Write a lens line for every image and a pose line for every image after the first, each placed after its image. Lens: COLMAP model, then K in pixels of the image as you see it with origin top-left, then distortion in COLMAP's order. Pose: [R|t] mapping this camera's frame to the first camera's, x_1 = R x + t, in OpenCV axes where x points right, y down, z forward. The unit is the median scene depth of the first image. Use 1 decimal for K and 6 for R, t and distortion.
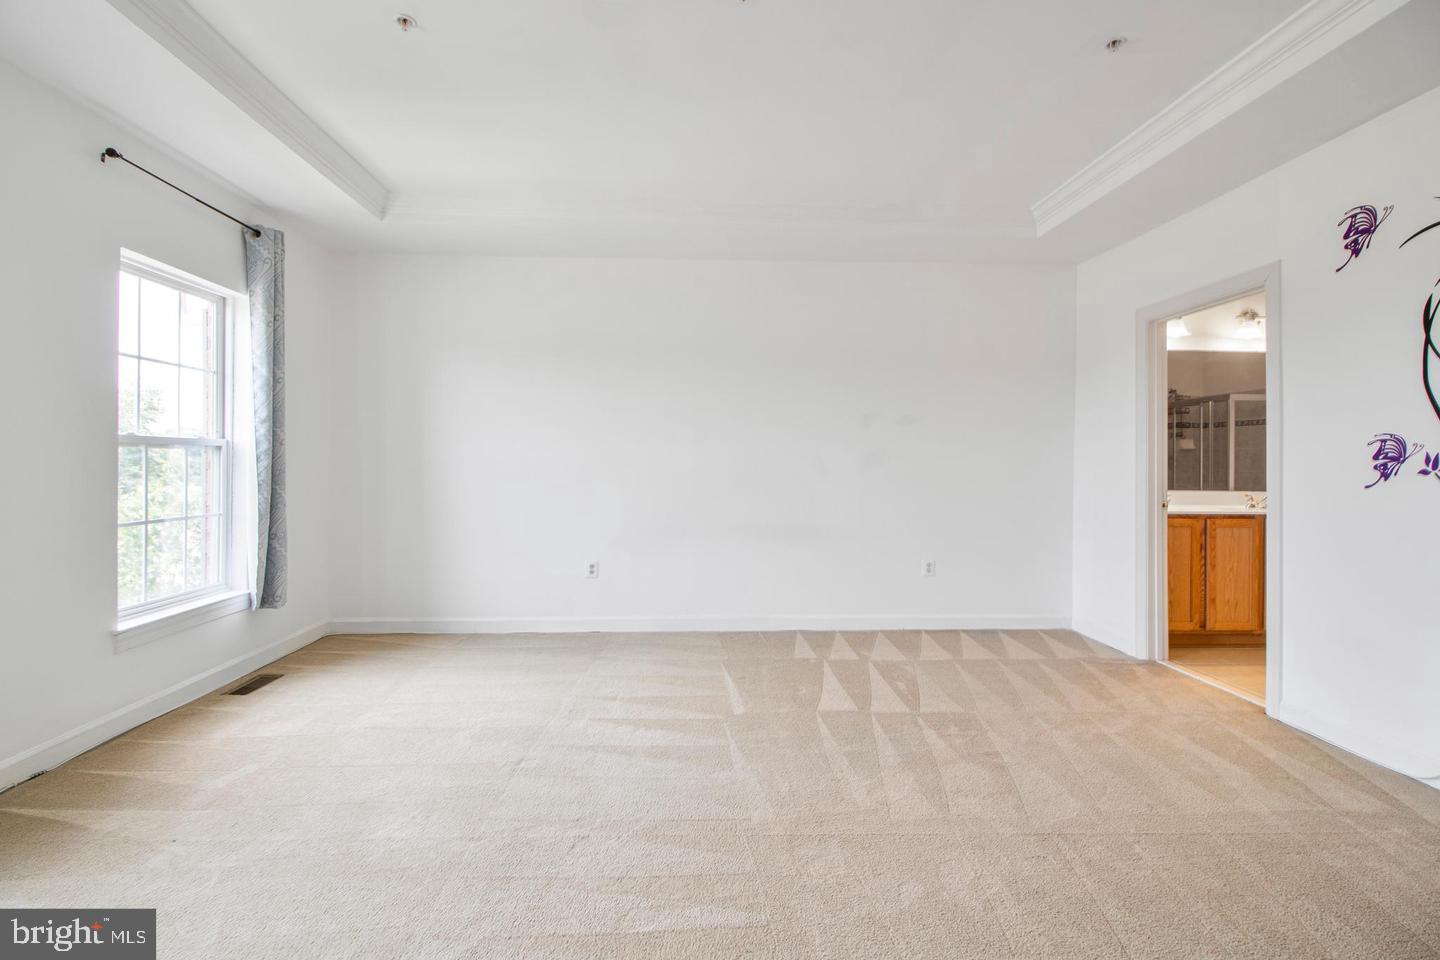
lens RADIAL K [[645.1, 0, 716.3], [0, 645.1, 462.3], [0, 0, 1]] dist [0.000617, 0.000035]
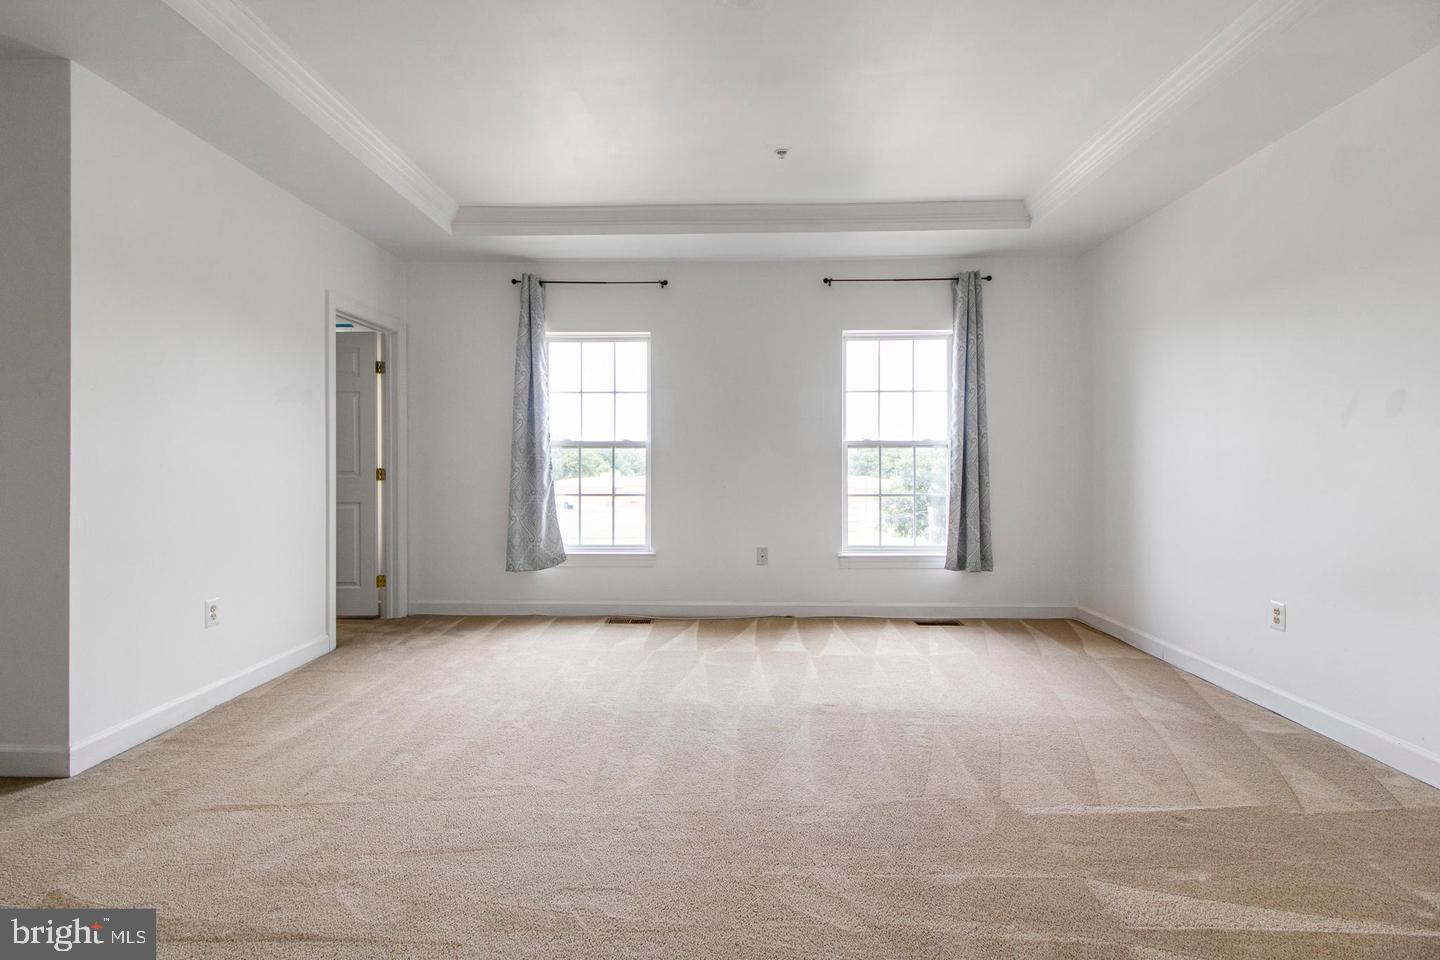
lens RADIAL K [[669.1, 0, 717.4], [0, 669.1, 460.4], [0, 0, 1]] dist [0.000418, 0.000073]
pose [[-0.067426, -0.004420, -0.997714, 0.670157], [0.001638, 0.999988, -0.004540, 0.012934], [0.997723, -0.001941, -0.067418, 0.615291]]
